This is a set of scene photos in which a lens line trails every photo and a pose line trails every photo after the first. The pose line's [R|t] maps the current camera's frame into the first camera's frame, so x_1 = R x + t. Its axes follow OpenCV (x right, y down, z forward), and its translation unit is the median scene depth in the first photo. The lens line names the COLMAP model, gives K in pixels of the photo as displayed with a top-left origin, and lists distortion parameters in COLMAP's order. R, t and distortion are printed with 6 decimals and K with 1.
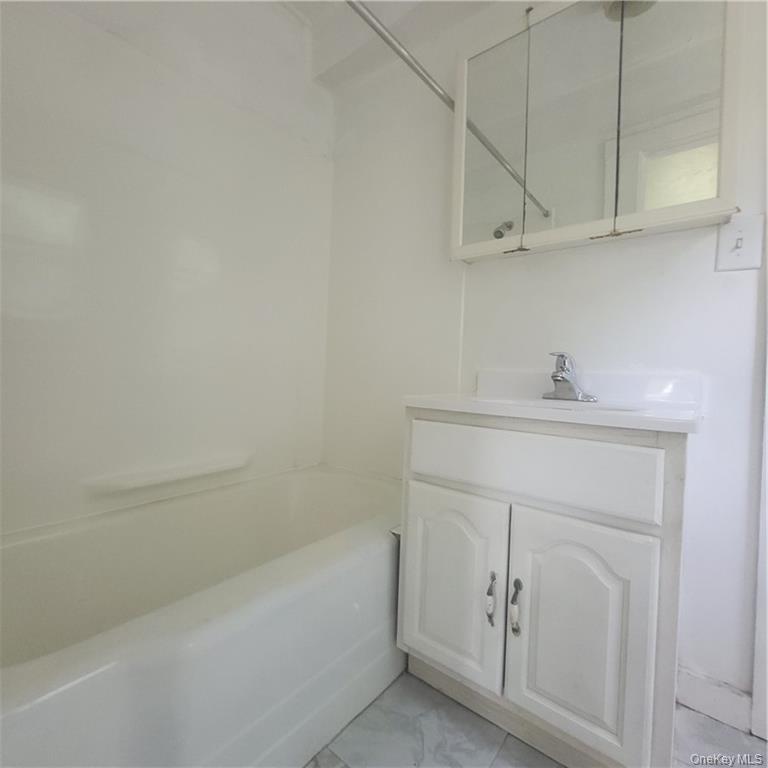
lens RADIAL K [[398.1, 0, 386.2], [0, 398.1, 379.3], [0, 0, 1]] dist [0.005196, -0.000892]
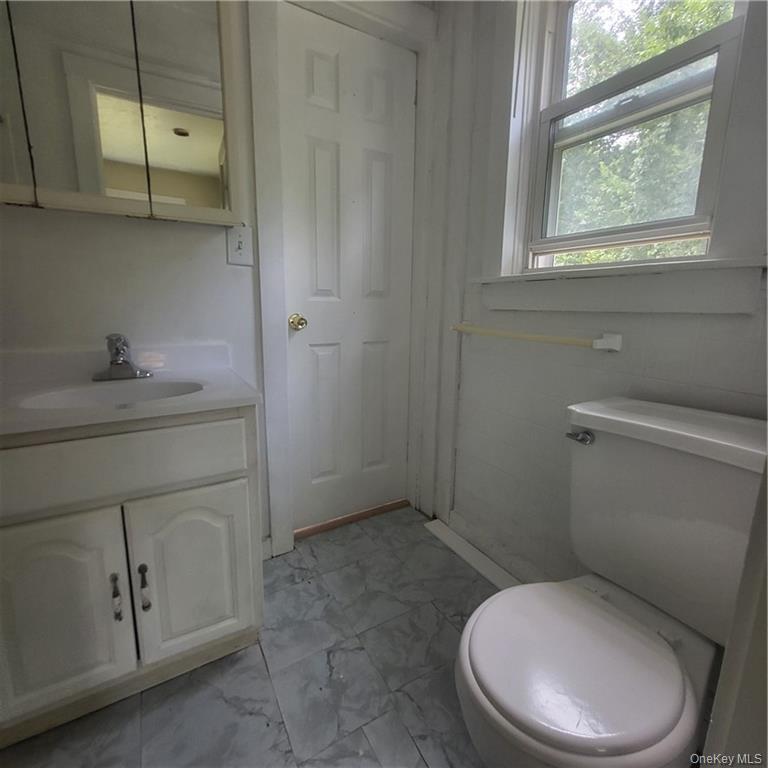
lens RADIAL K [[398.1, 0, 388.4], [0, 398.1, 381.6], [0, 0, 1]] dist [0.005196, -0.000892]
pose [[0.338272, -0.211421, 0.916991, -0.309754], [0.007563, 0.975015, 0.222009, -0.202175], [-0.941018, -0.068164, 0.331419, 0.051357]]
